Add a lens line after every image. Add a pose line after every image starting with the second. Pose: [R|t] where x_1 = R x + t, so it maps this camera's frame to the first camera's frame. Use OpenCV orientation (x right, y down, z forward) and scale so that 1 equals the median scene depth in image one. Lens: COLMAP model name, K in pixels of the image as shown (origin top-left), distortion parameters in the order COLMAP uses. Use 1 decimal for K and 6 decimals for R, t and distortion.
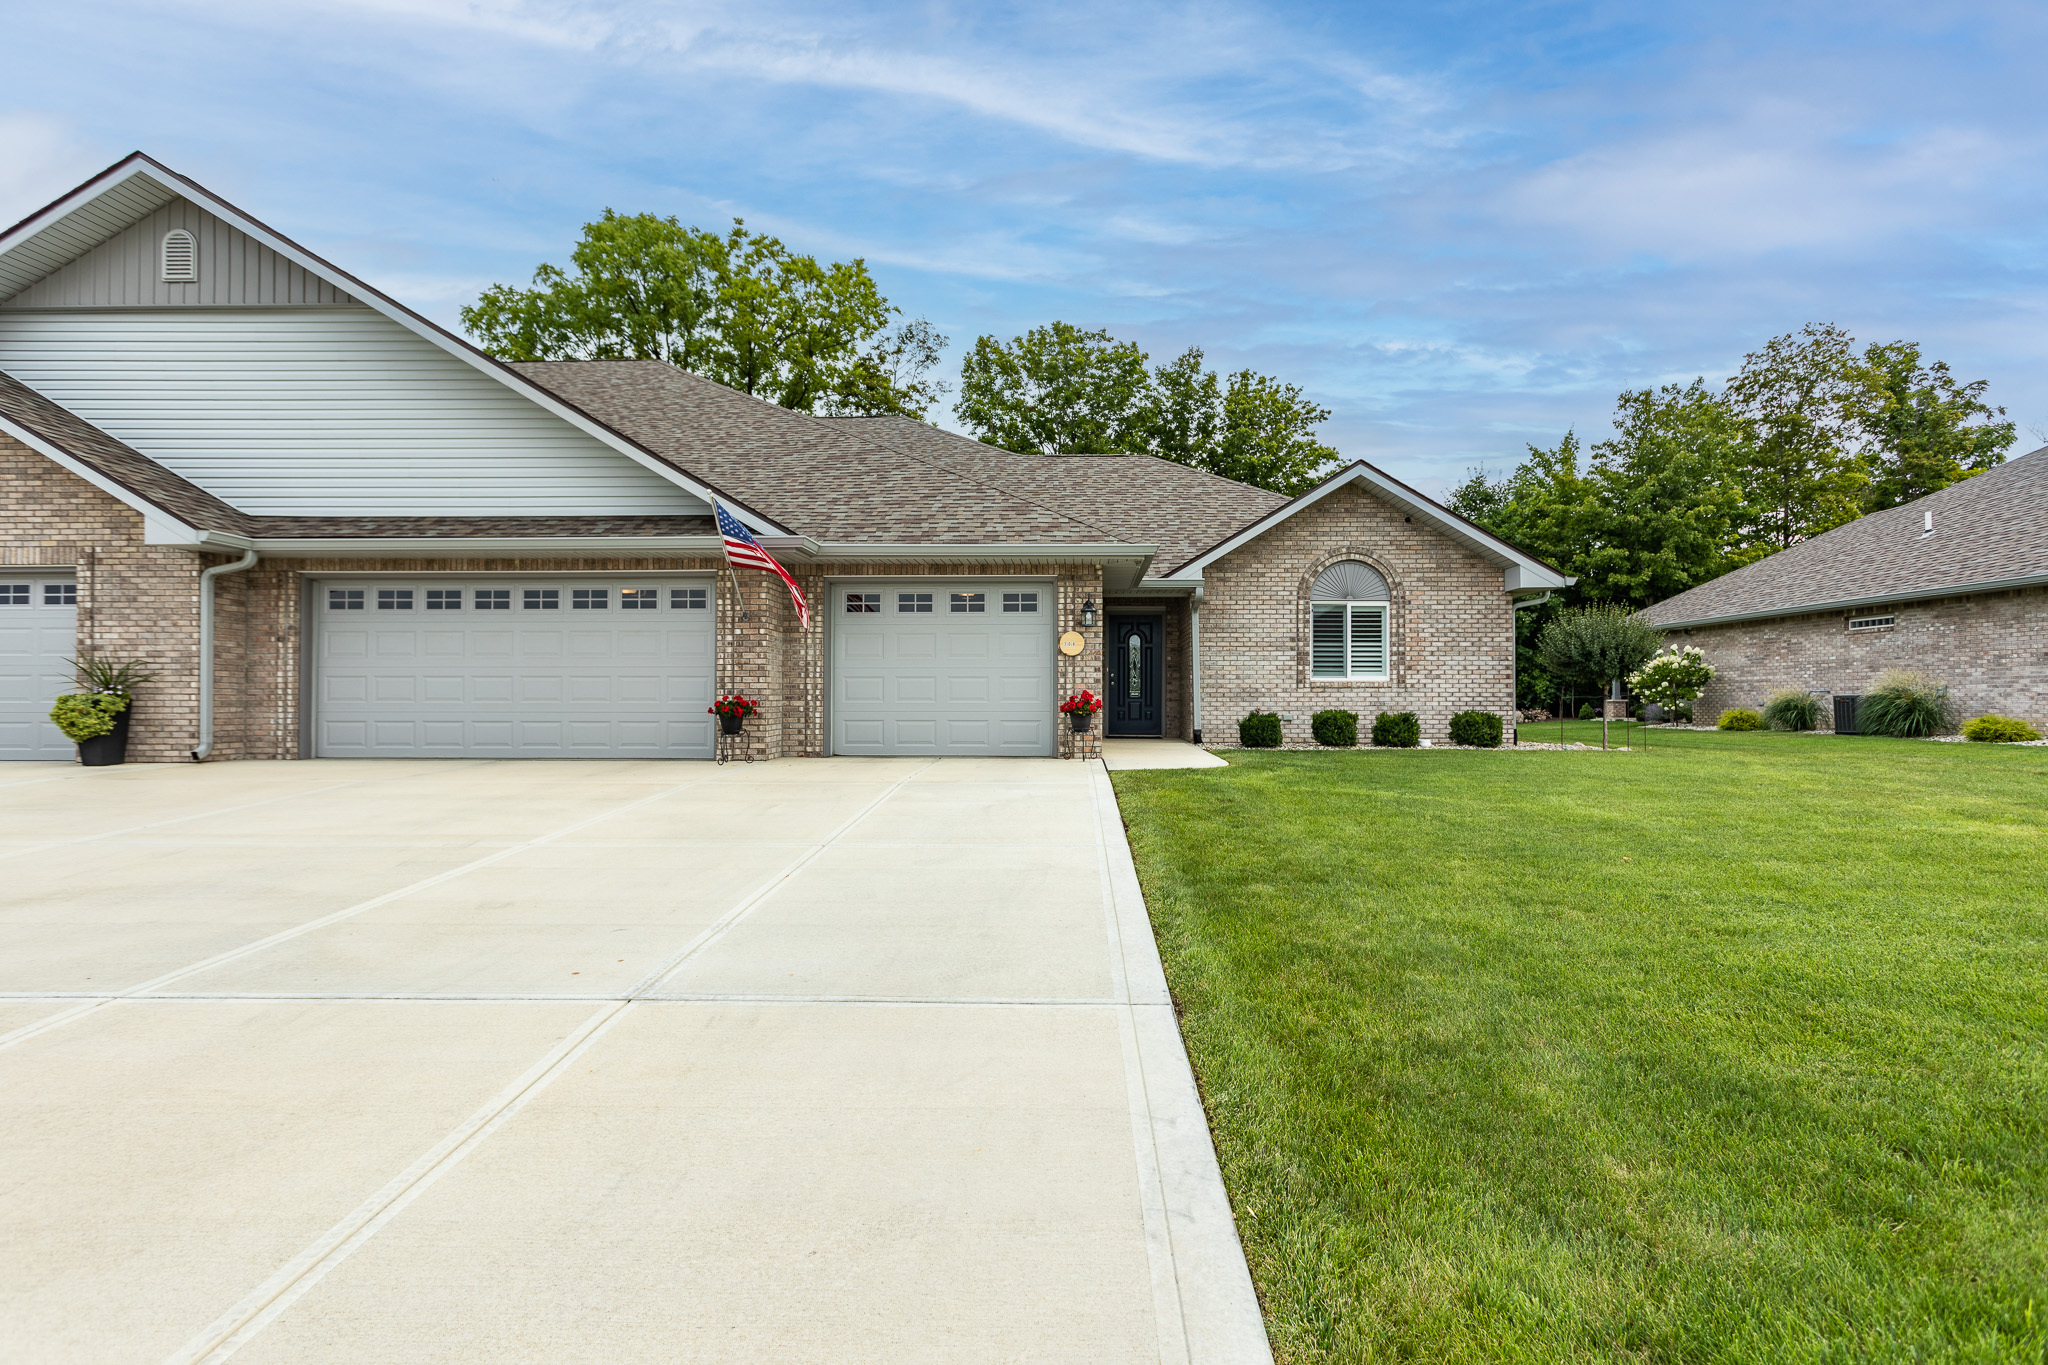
lens RADIAL K [[966.8, 0, 1024.0], [0, 966.8, 682.5], [0, 0, 1]] dist [0.000699, 0.000359]
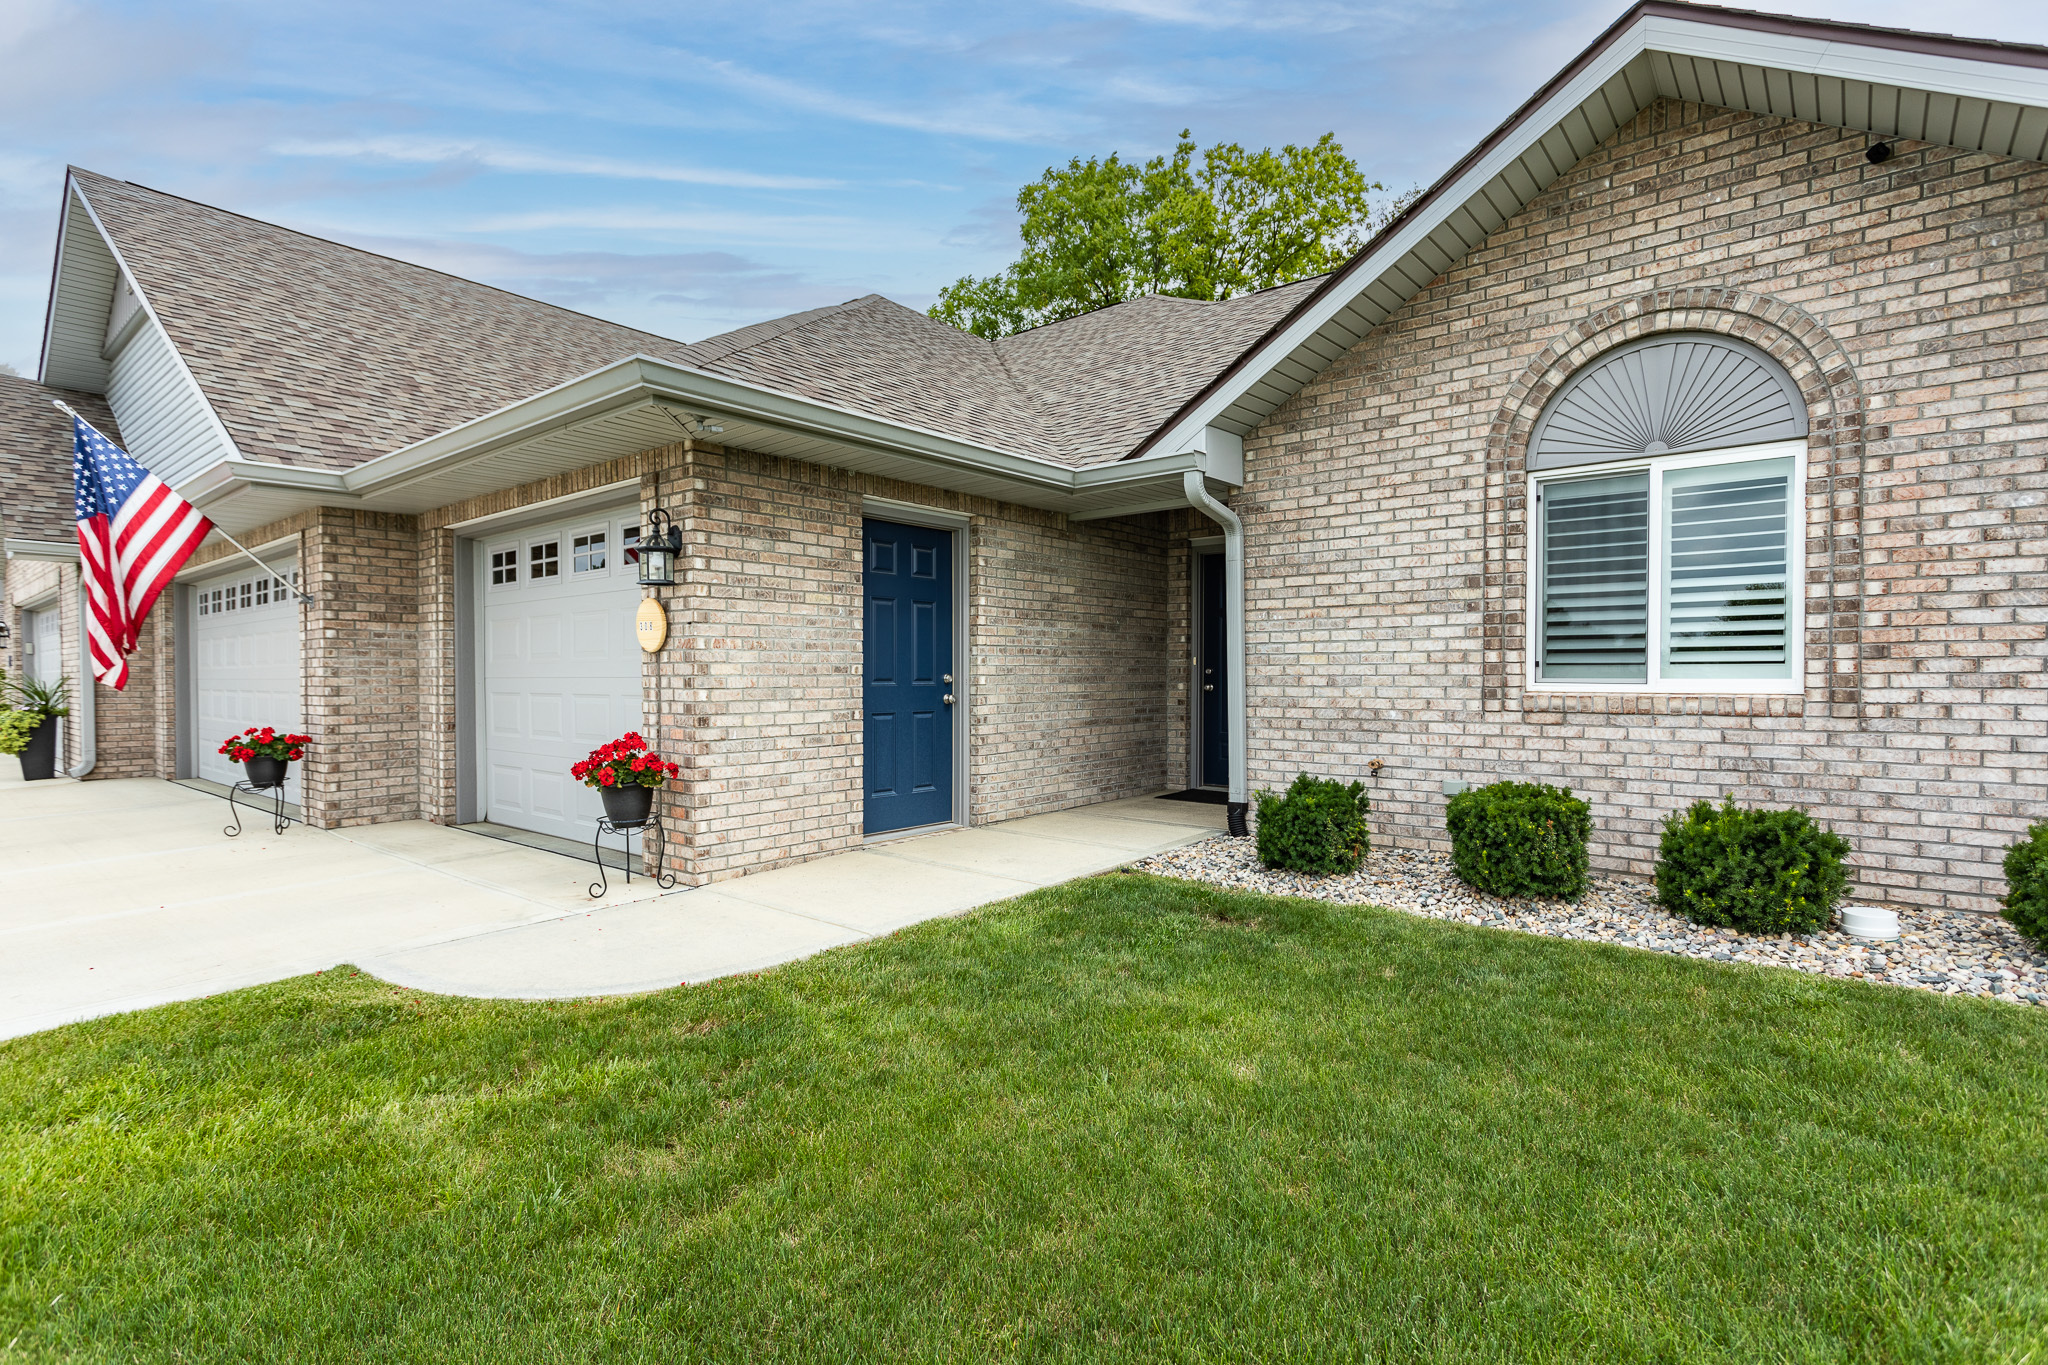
lens RADIAL K [[966.8, 0, 1024.0], [0, 966.8, 682.5], [0, 0, 1]] dist [0.000699, 0.000359]
pose [[0.792996, 0.000834, -0.609226, 0.368775], [0.016221, 0.999616, 0.022482, -0.016596], [0.609011, -0.027710, 0.792678, 0.597378]]
